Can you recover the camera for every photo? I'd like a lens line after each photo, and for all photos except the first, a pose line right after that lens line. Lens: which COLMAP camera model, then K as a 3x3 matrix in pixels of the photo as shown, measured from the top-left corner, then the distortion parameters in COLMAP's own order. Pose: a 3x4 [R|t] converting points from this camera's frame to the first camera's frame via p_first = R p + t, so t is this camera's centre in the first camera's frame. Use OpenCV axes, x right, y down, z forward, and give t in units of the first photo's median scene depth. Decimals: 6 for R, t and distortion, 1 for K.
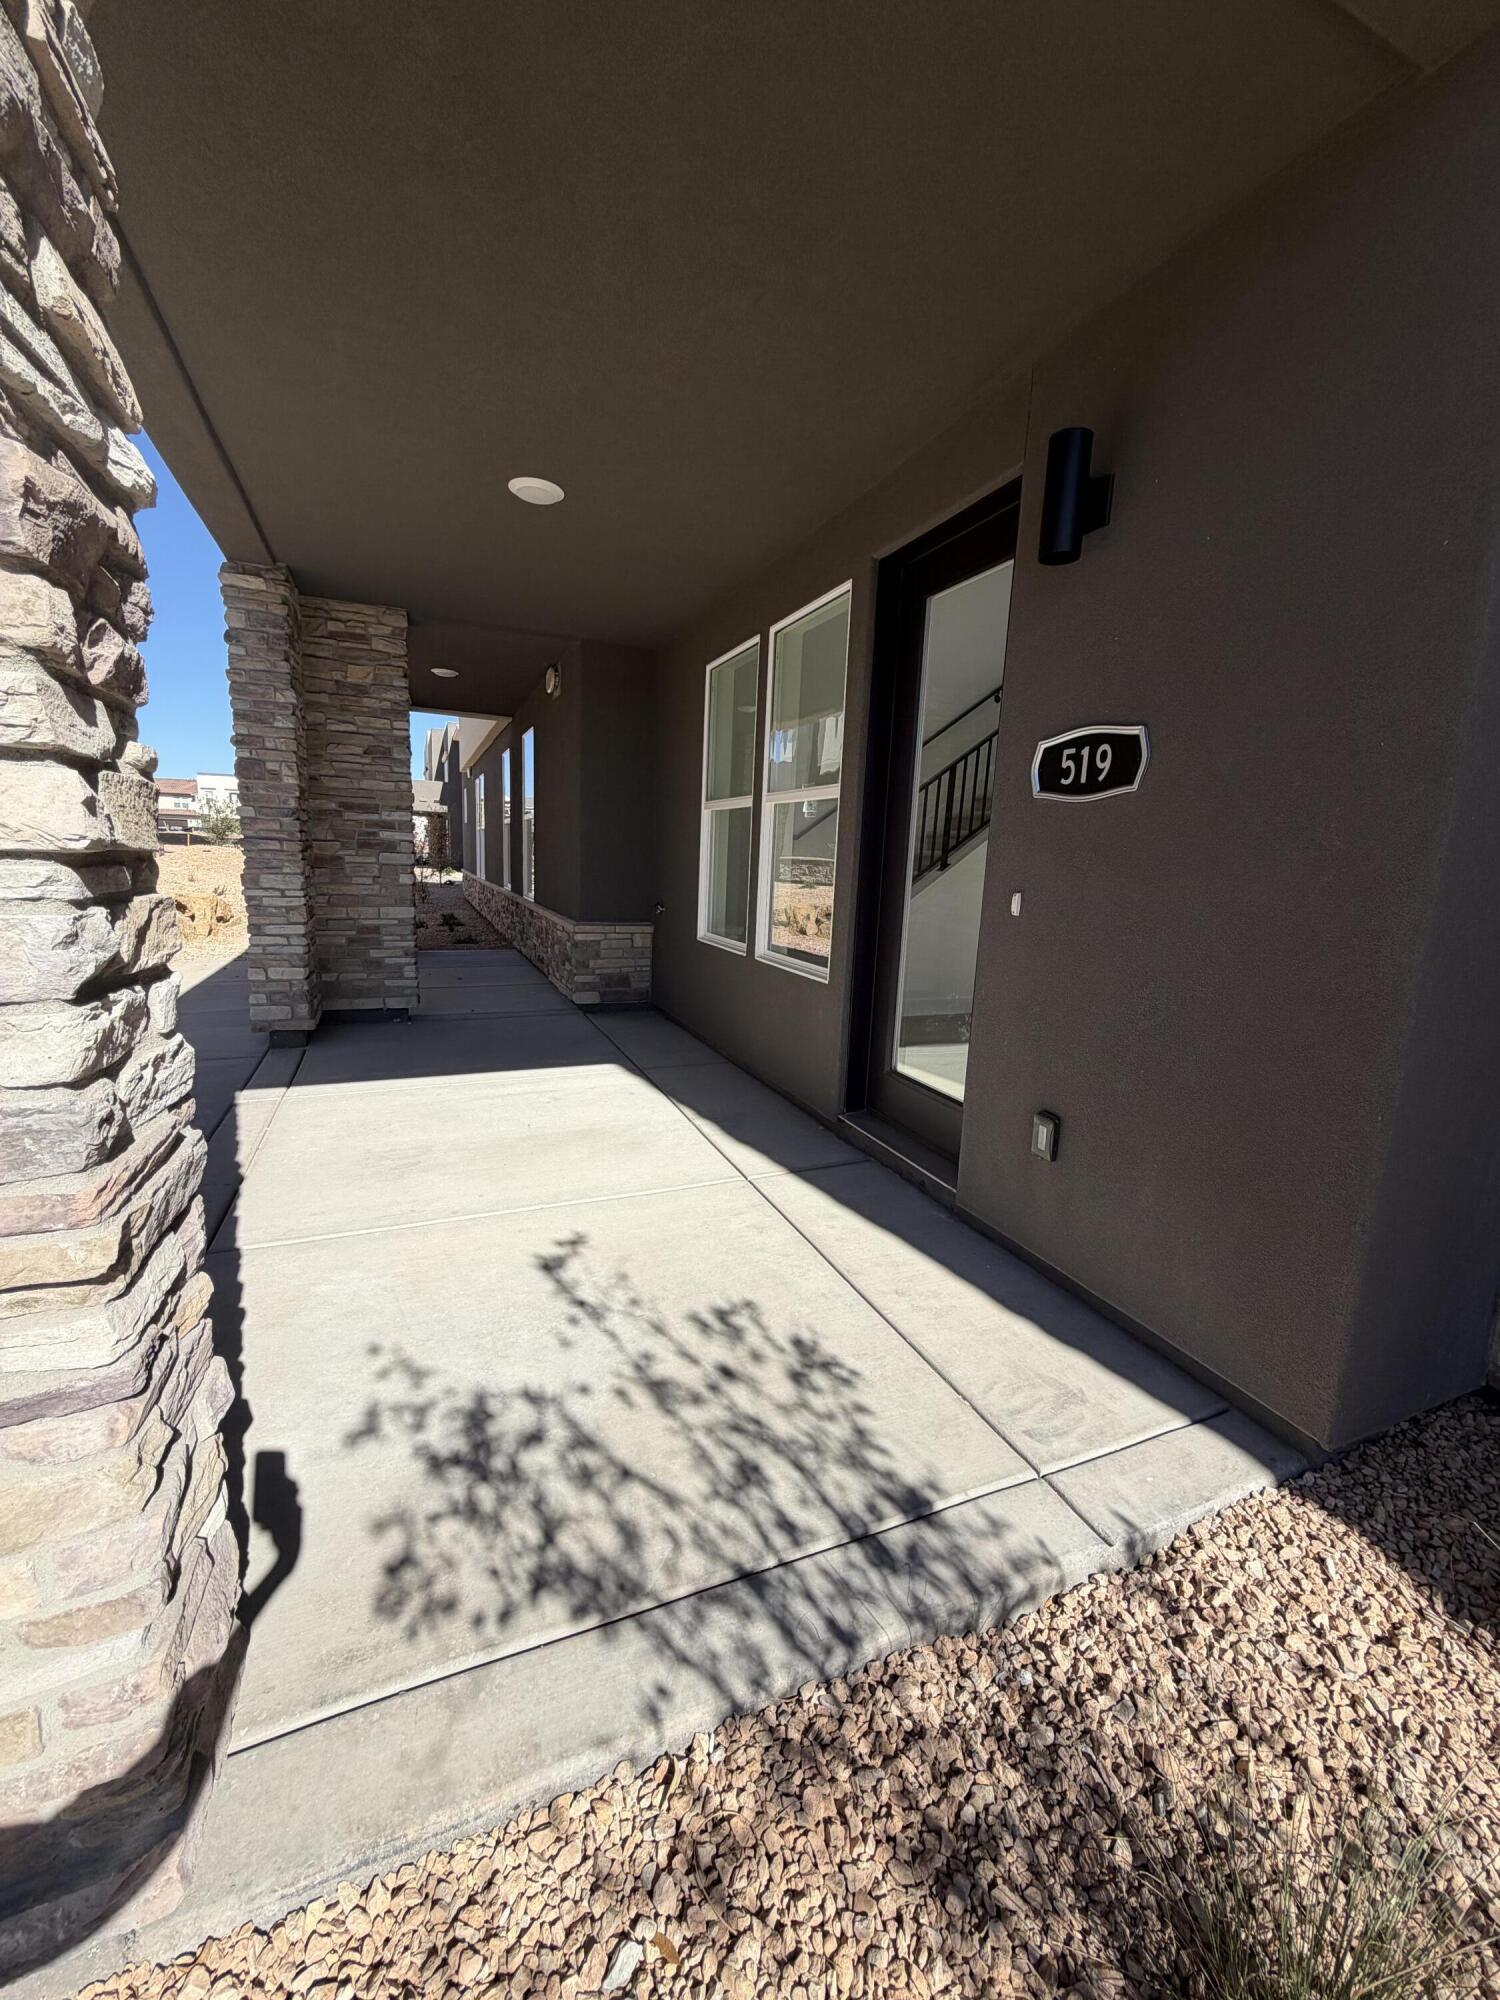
lens RADIAL K [[802.4, 0, 764.4], [0, 802.4, 1004.7], [0, 0, 1]] dist [-0.000647, 0.000072]
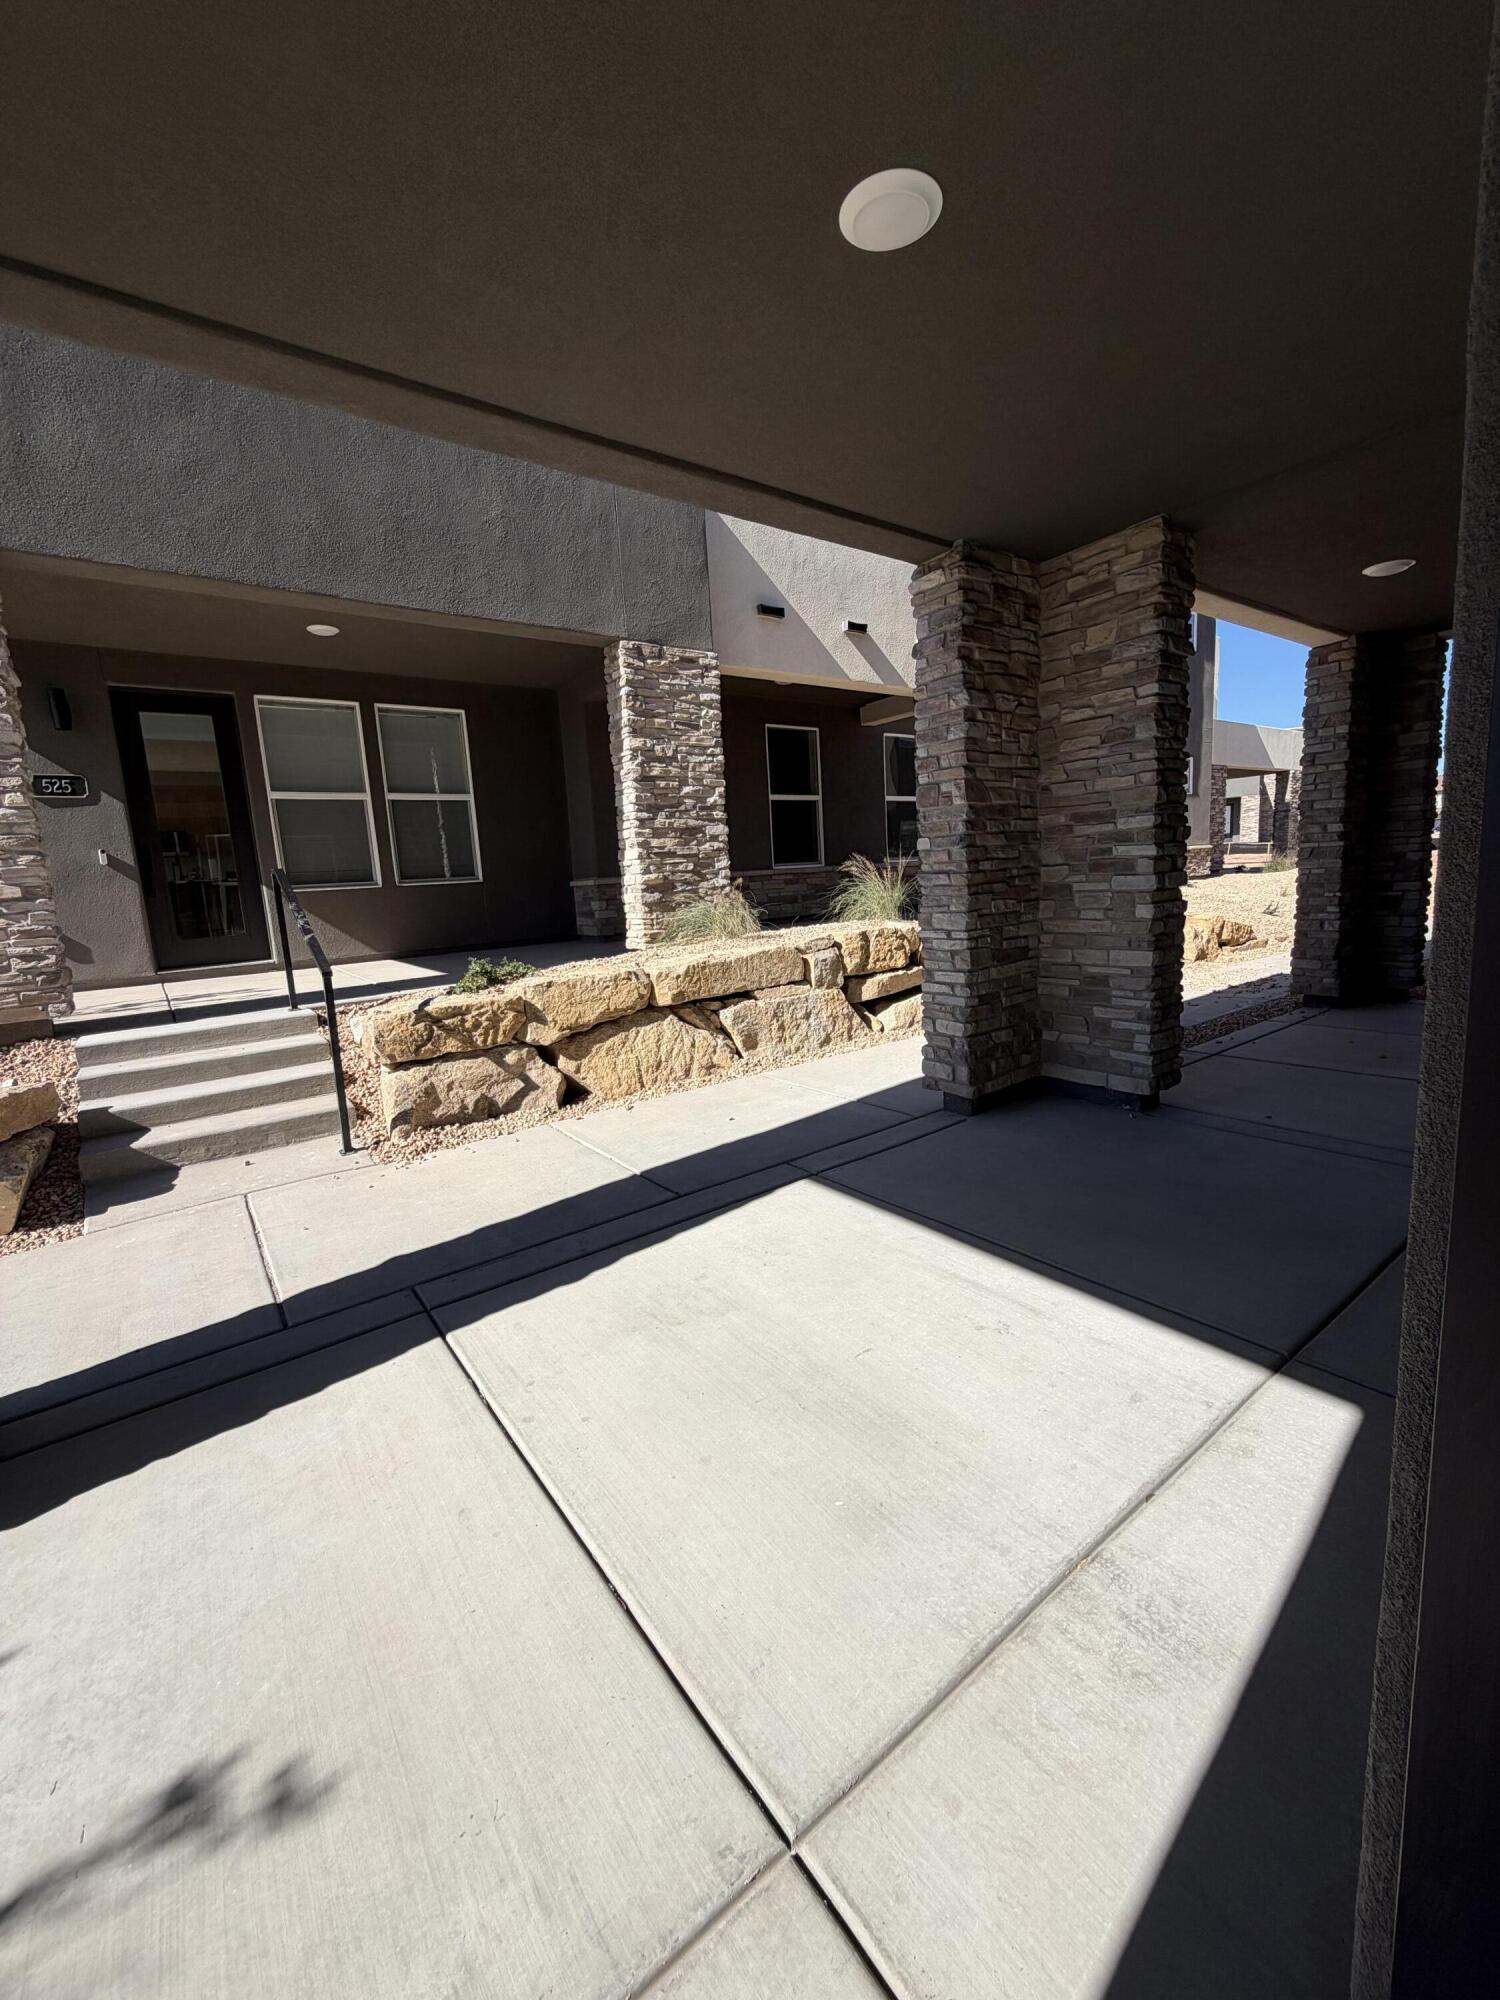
lens RADIAL K [[802.4, 0, 751.2], [0, 802.4, 996.0], [0, 0, 1]] dist [-0.000647, 0.000072]
pose [[0.216507, 0.094572, -0.971690, 0.167087], [-0.112028, 0.991129, 0.071502, -0.099624], [0.969832, 0.093376, 0.225181, 0.542407]]
